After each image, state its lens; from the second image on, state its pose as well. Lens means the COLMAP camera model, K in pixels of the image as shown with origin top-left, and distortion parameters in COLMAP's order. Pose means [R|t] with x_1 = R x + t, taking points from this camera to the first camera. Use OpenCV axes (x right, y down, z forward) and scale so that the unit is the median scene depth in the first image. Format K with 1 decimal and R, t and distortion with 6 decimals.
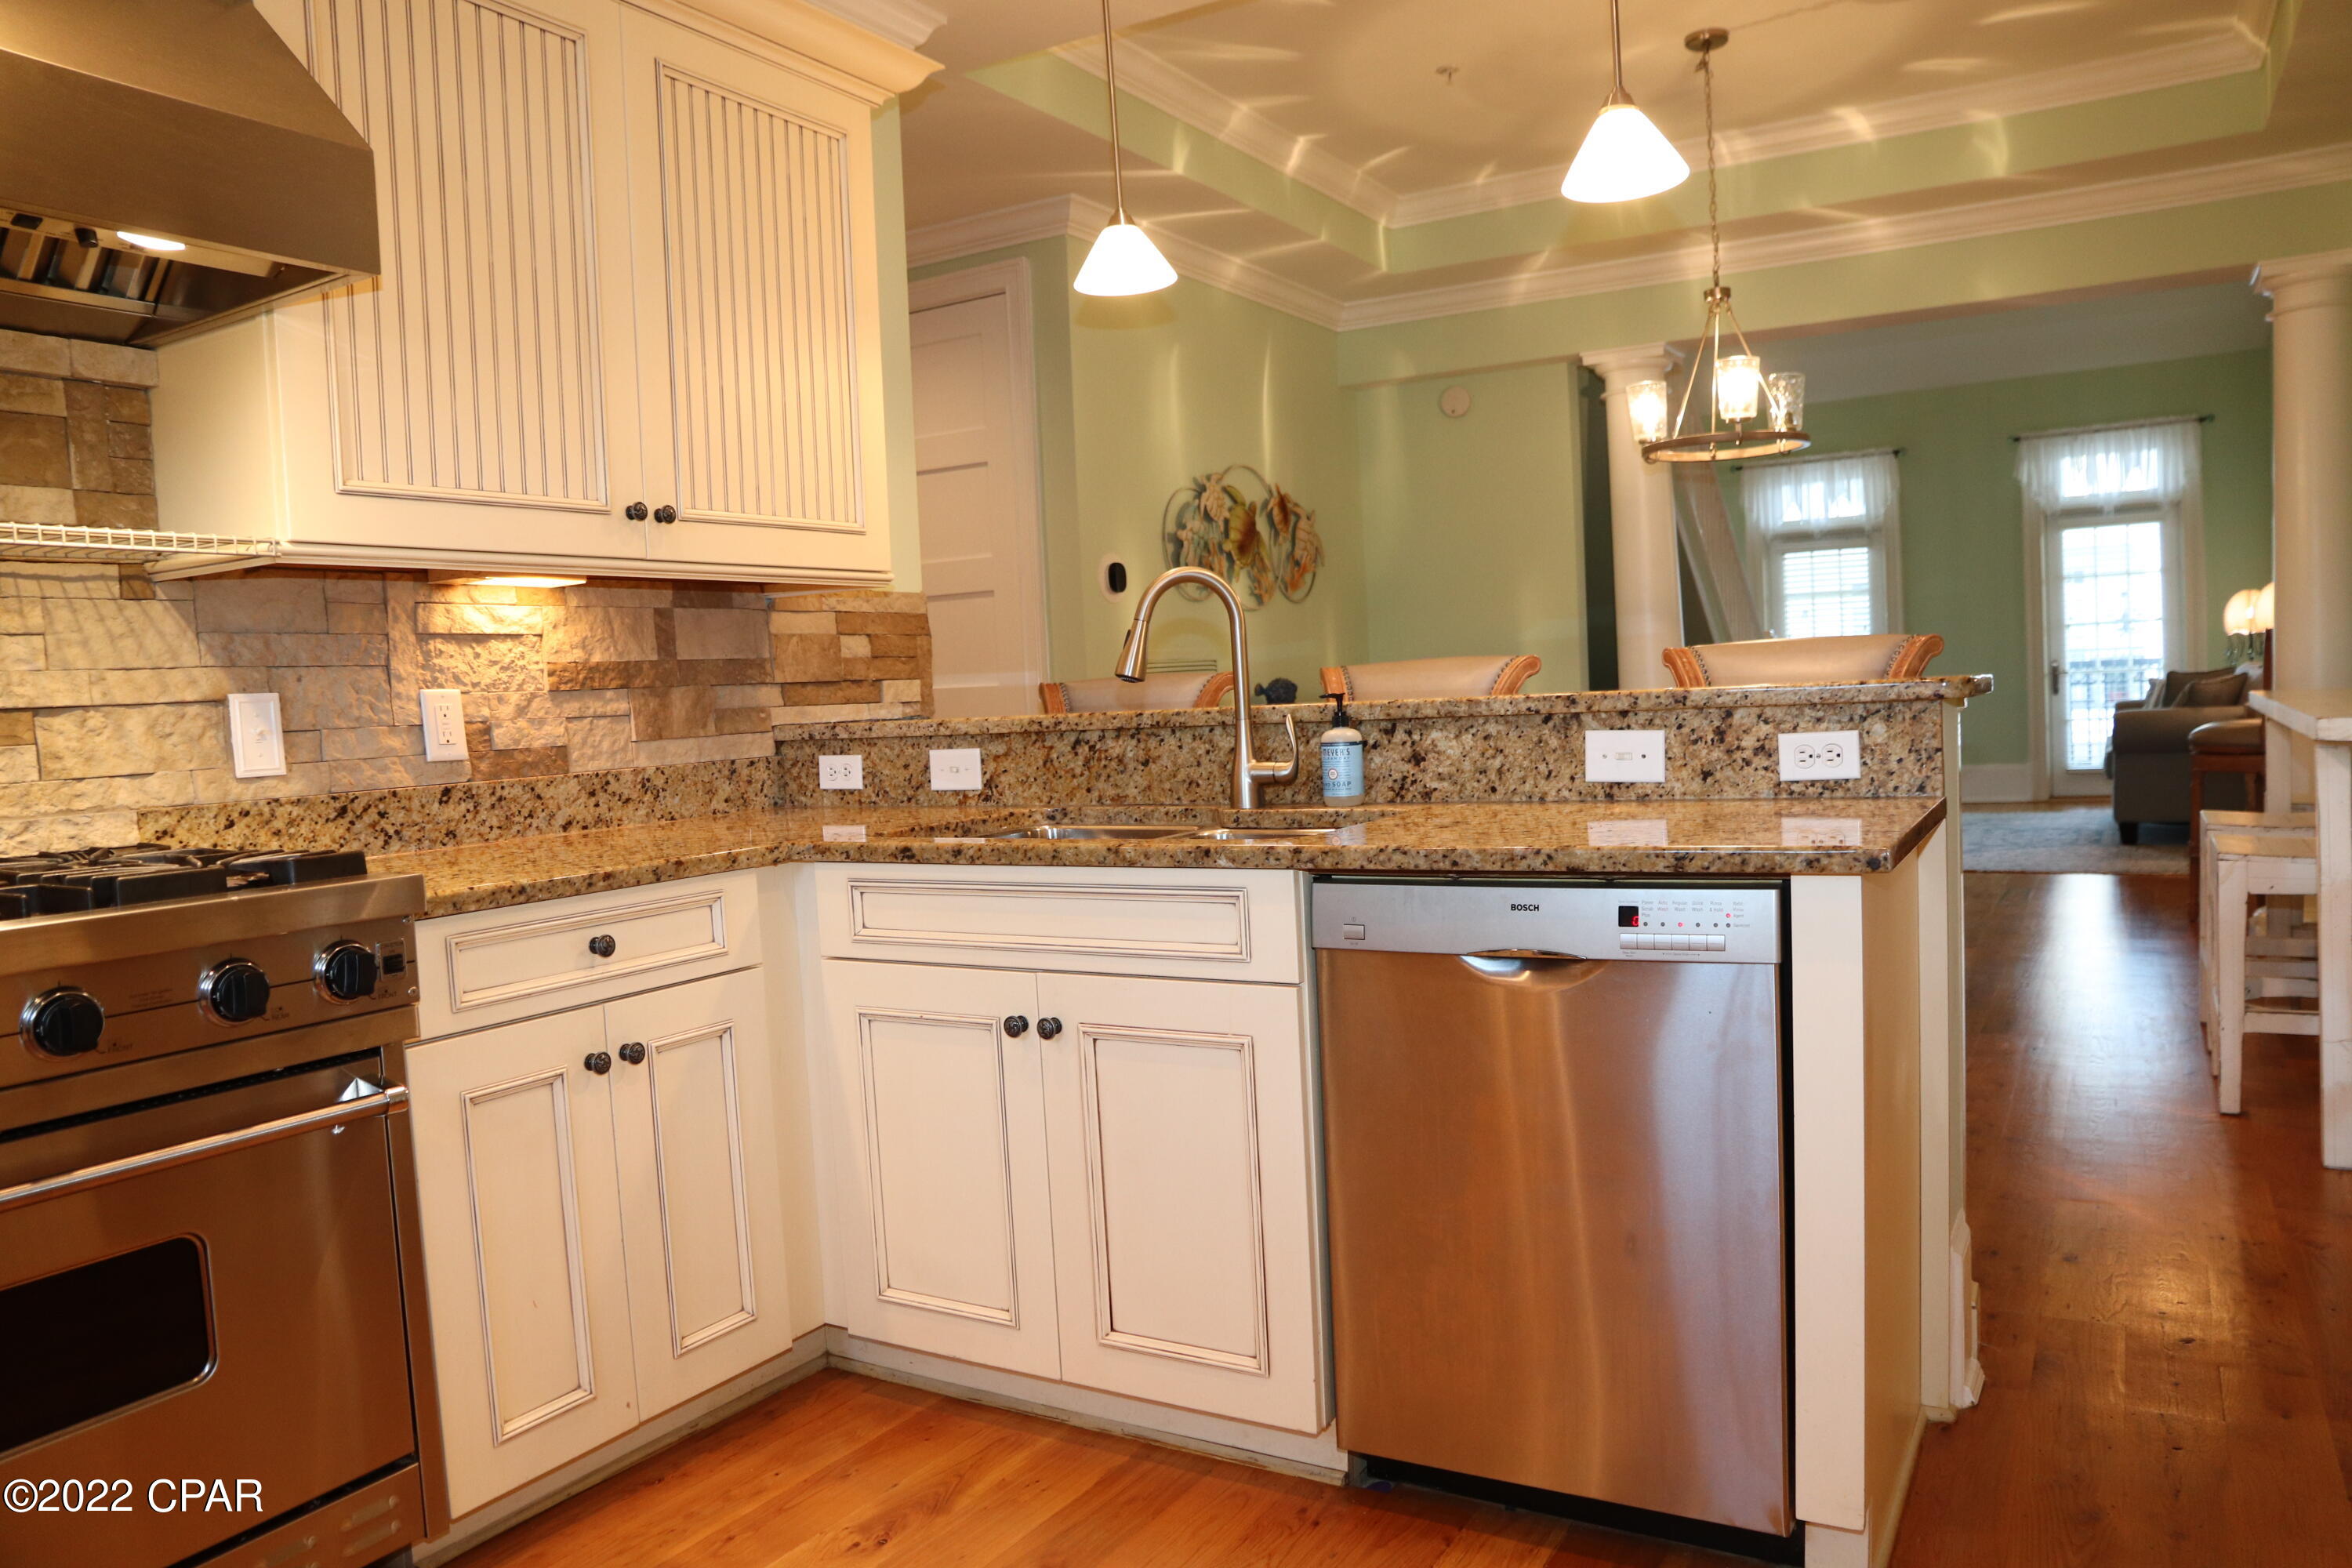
lens RADIAL K [[1583.0, 0, 1204.3], [0, 1583.0, 785.4], [0, 0, 1]] dist [-0.131057, 0.079174]
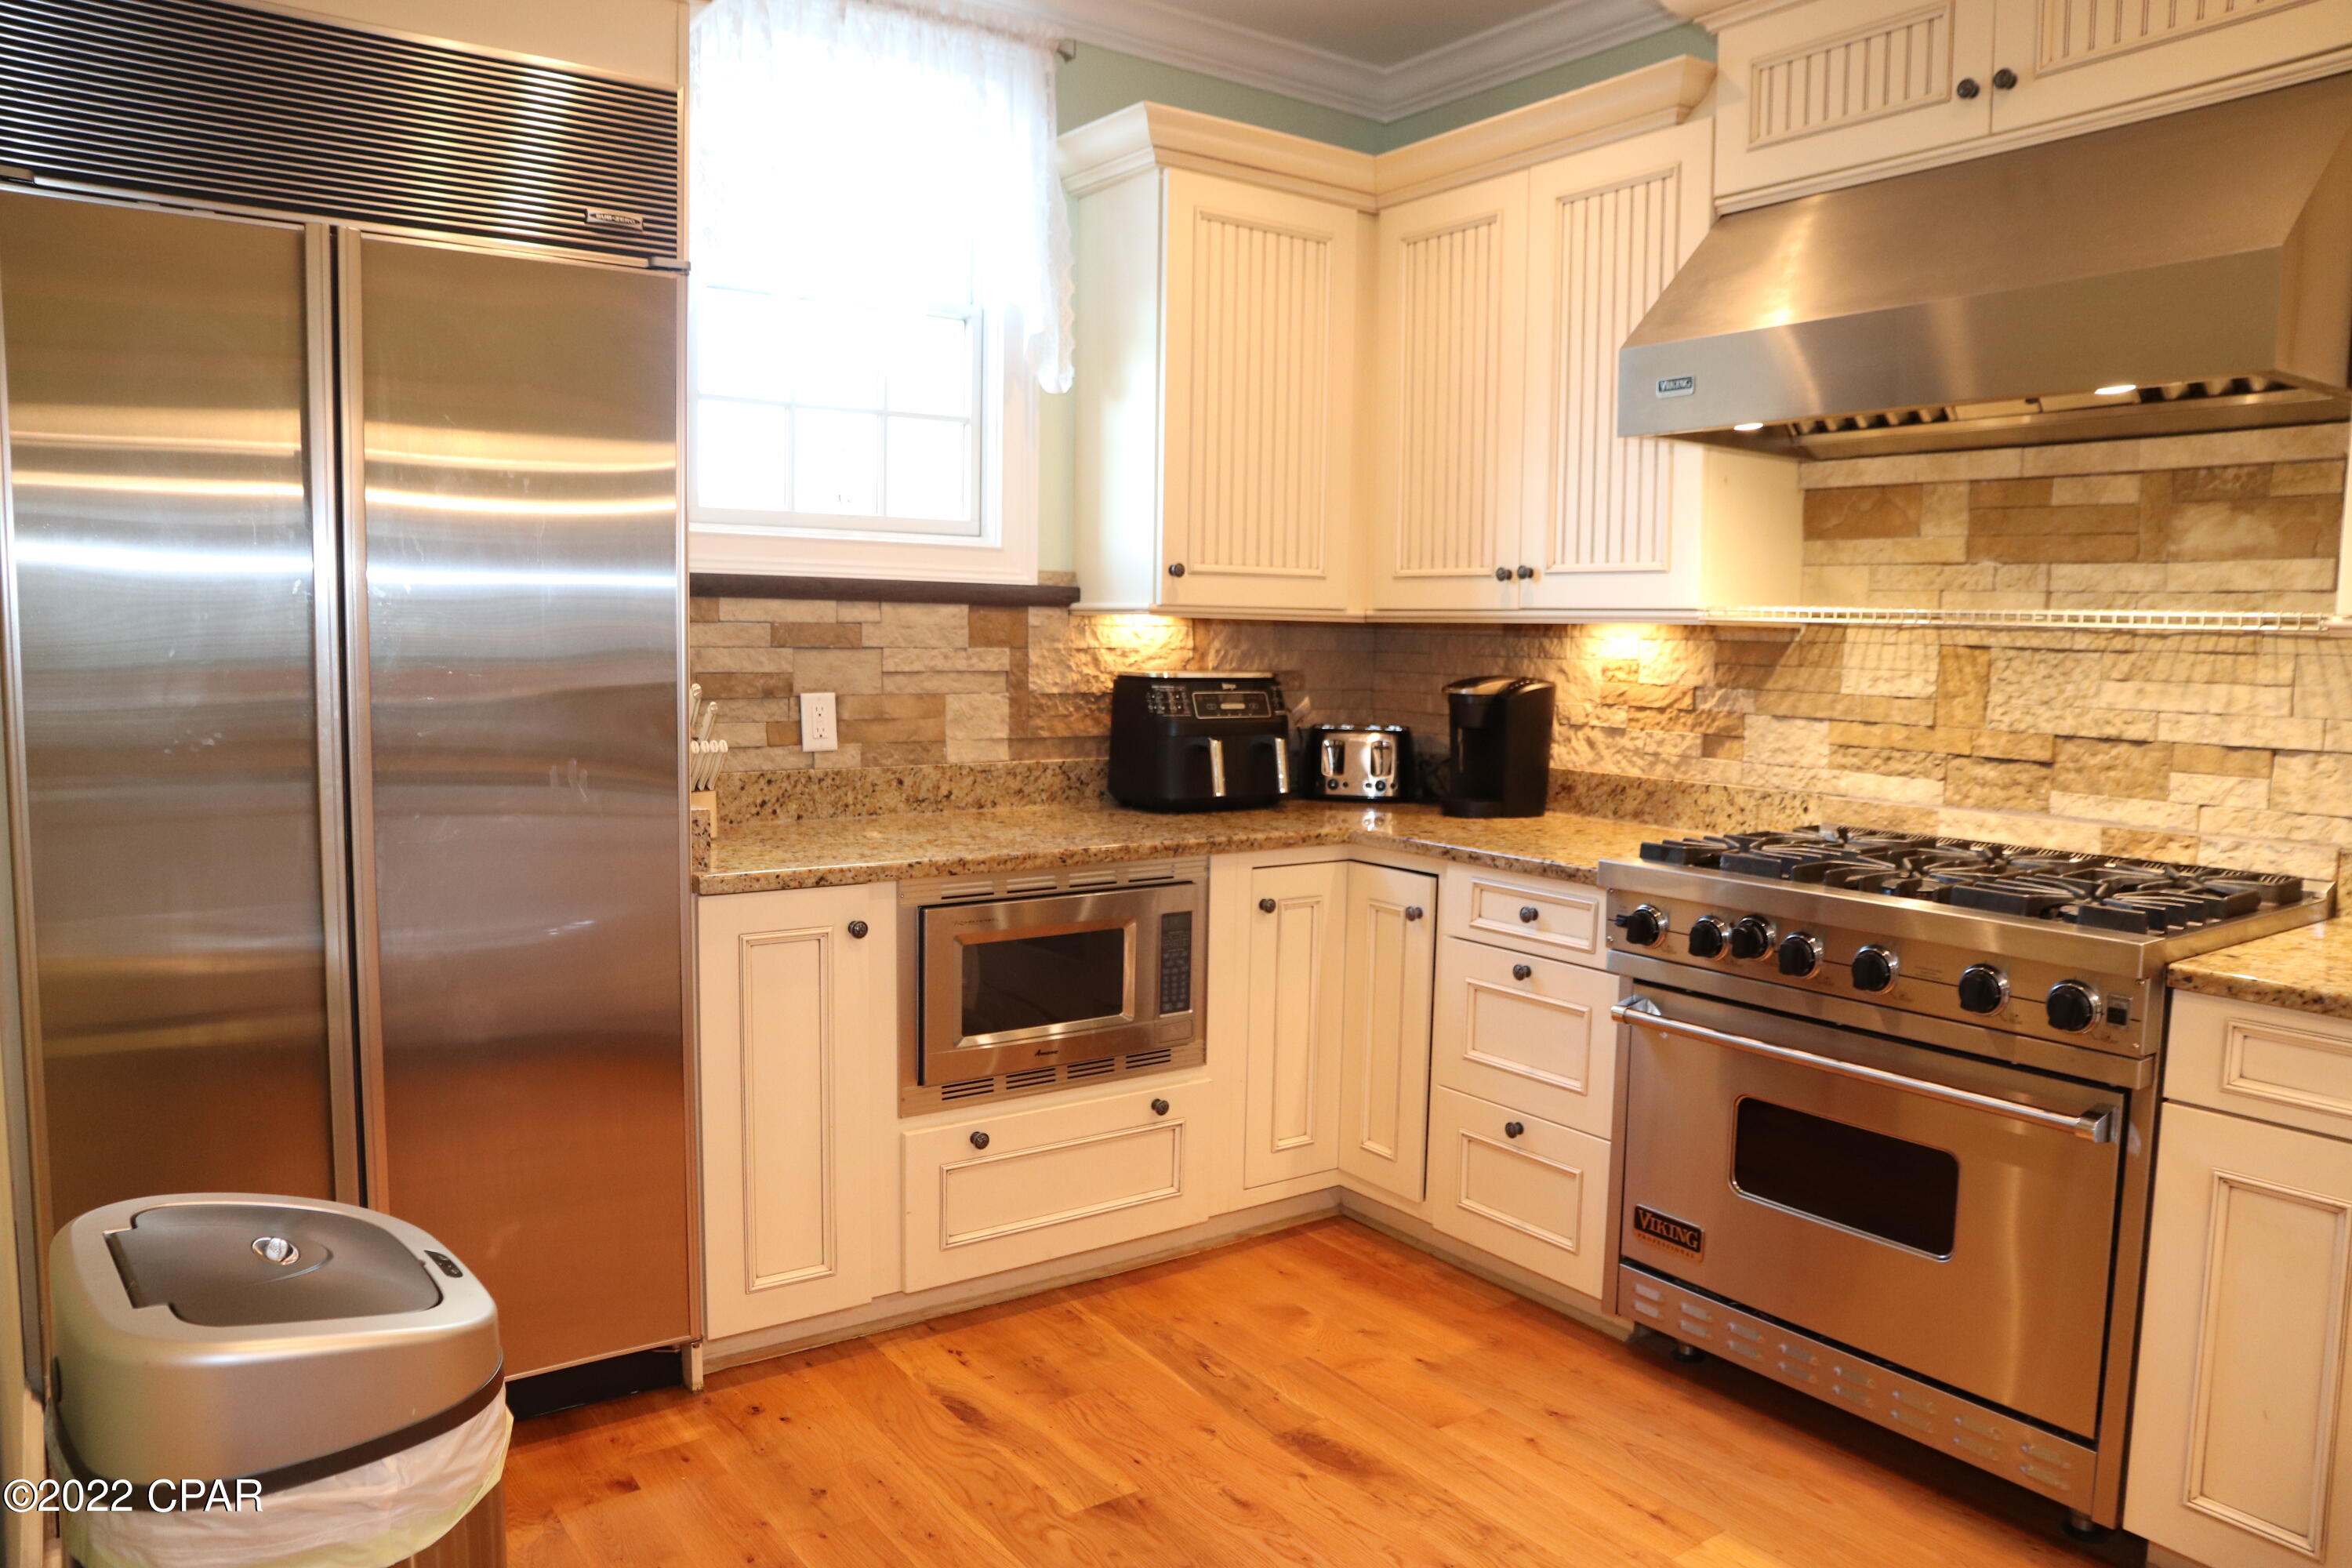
lens RADIAL K [[1583.0, 0, 1204.3], [0, 1583.0, 785.4], [0, 0, 1]] dist [-0.131057, 0.079174]
pose [[-0.414085, 0.125417, -0.901557, 0.627260], [-0.055313, 0.985165, 0.162454, -0.166115], [0.908556, 0.117137, -0.401004, 0.706983]]
